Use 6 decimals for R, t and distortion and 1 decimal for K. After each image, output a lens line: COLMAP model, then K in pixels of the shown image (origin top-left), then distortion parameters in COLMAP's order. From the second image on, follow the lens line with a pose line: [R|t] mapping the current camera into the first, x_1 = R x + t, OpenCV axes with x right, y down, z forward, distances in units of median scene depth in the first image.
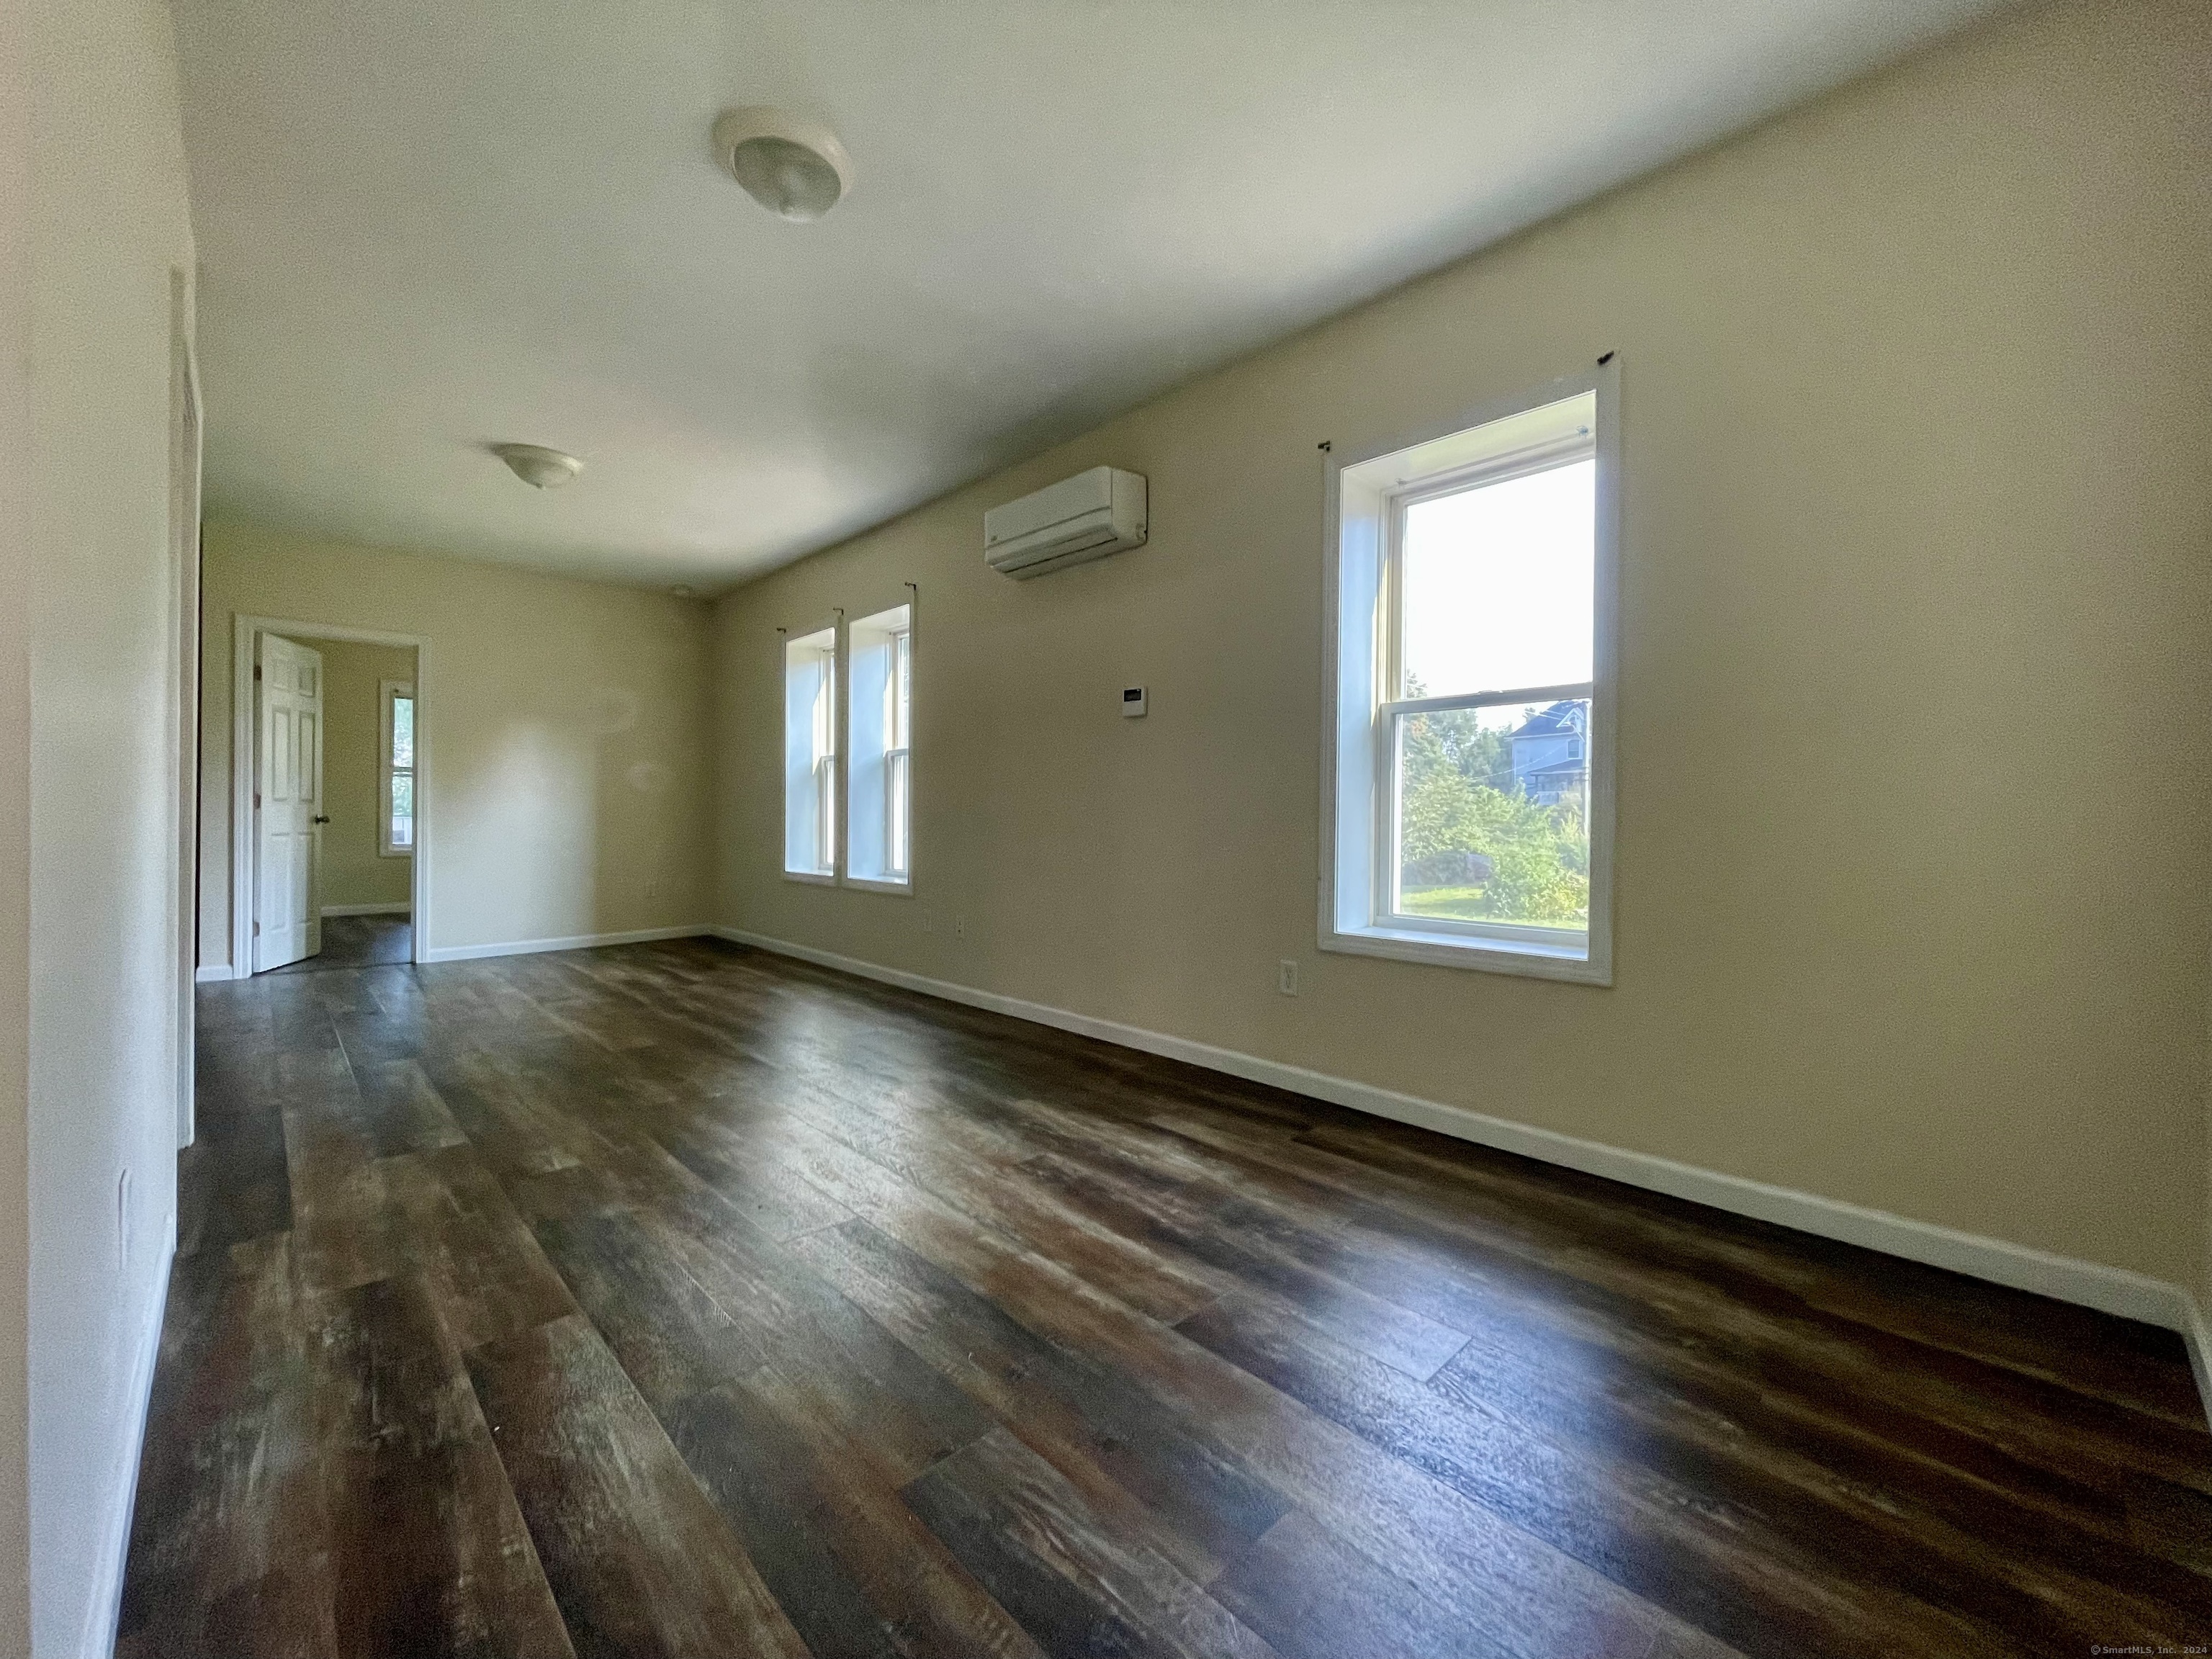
lens RADIAL K [[906.9, 0, 1106.0], [0, 906.9, 829.5], [0, 0, 1]] dist [0.000850, 0.000040]
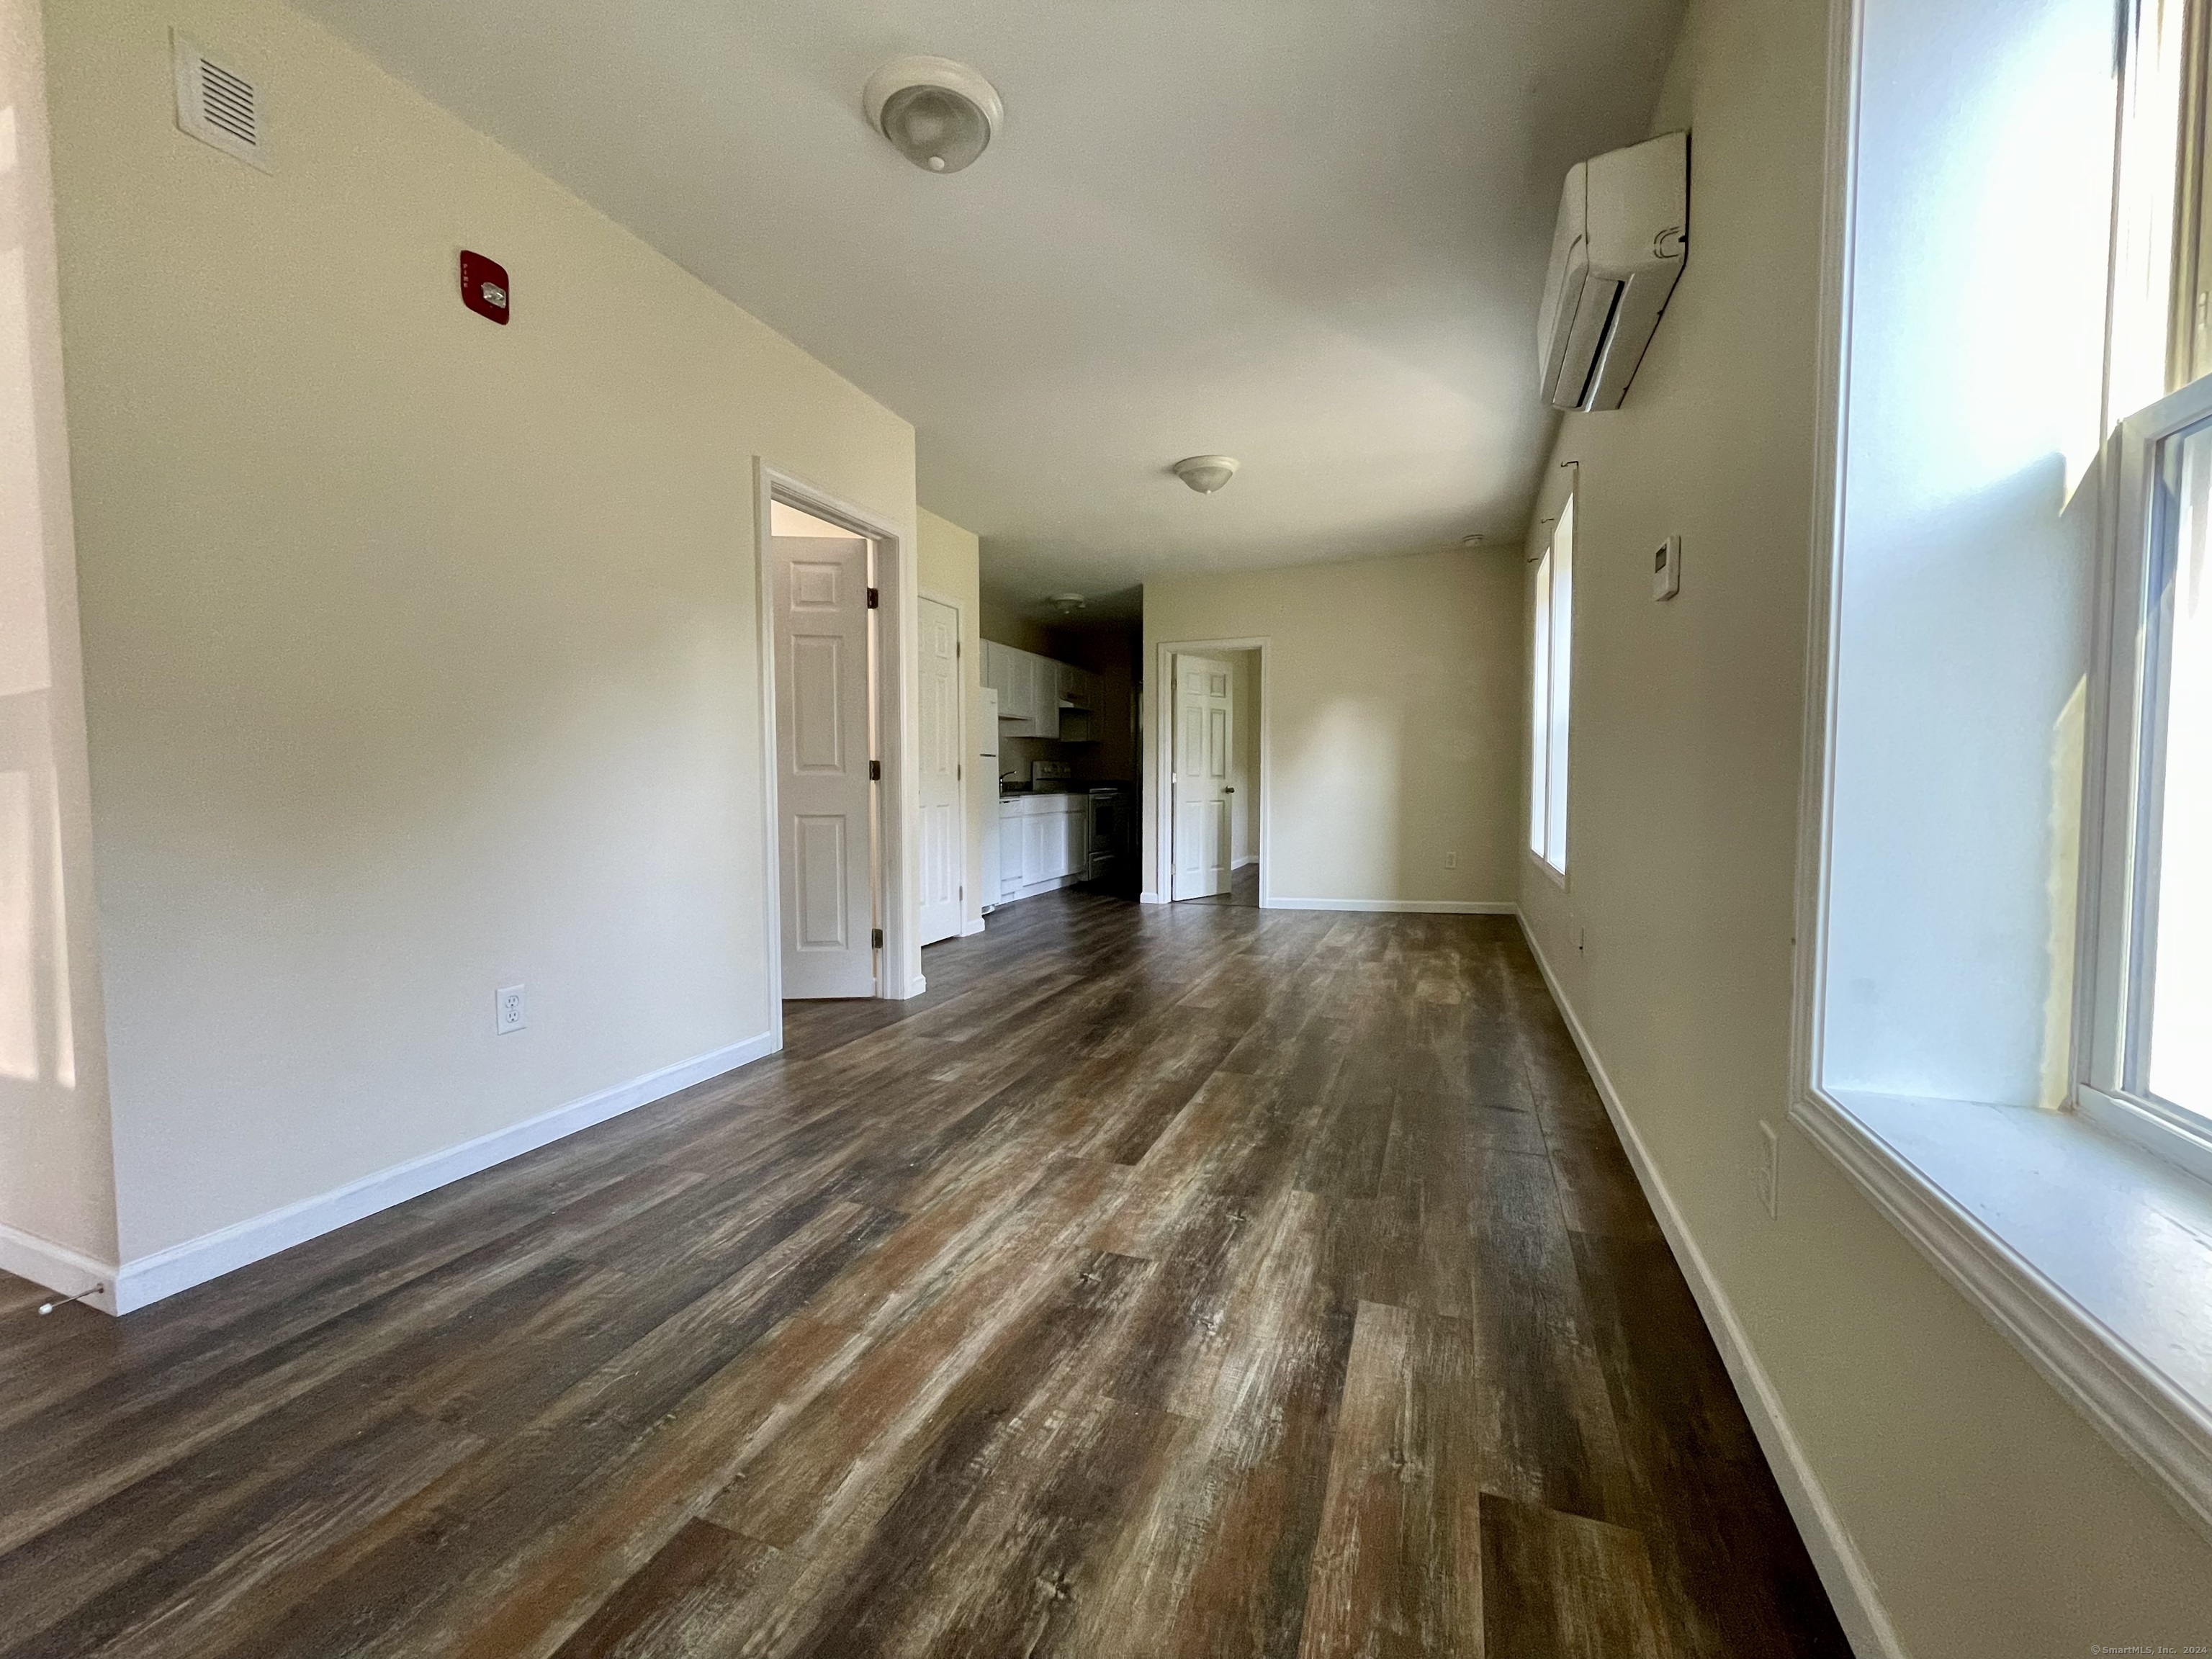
lens RADIAL K [[895.0, 0, 1096.2], [0, 895.0, 825.3], [0, 0, 1]] dist [-0.005305, 0.000023]
pose [[0.413504, 0.031977, -0.909941, 0.550184], [-0.003954, 0.999437, 0.033325, -0.006953], [0.910494, -0.010183, 0.413398, 0.682908]]
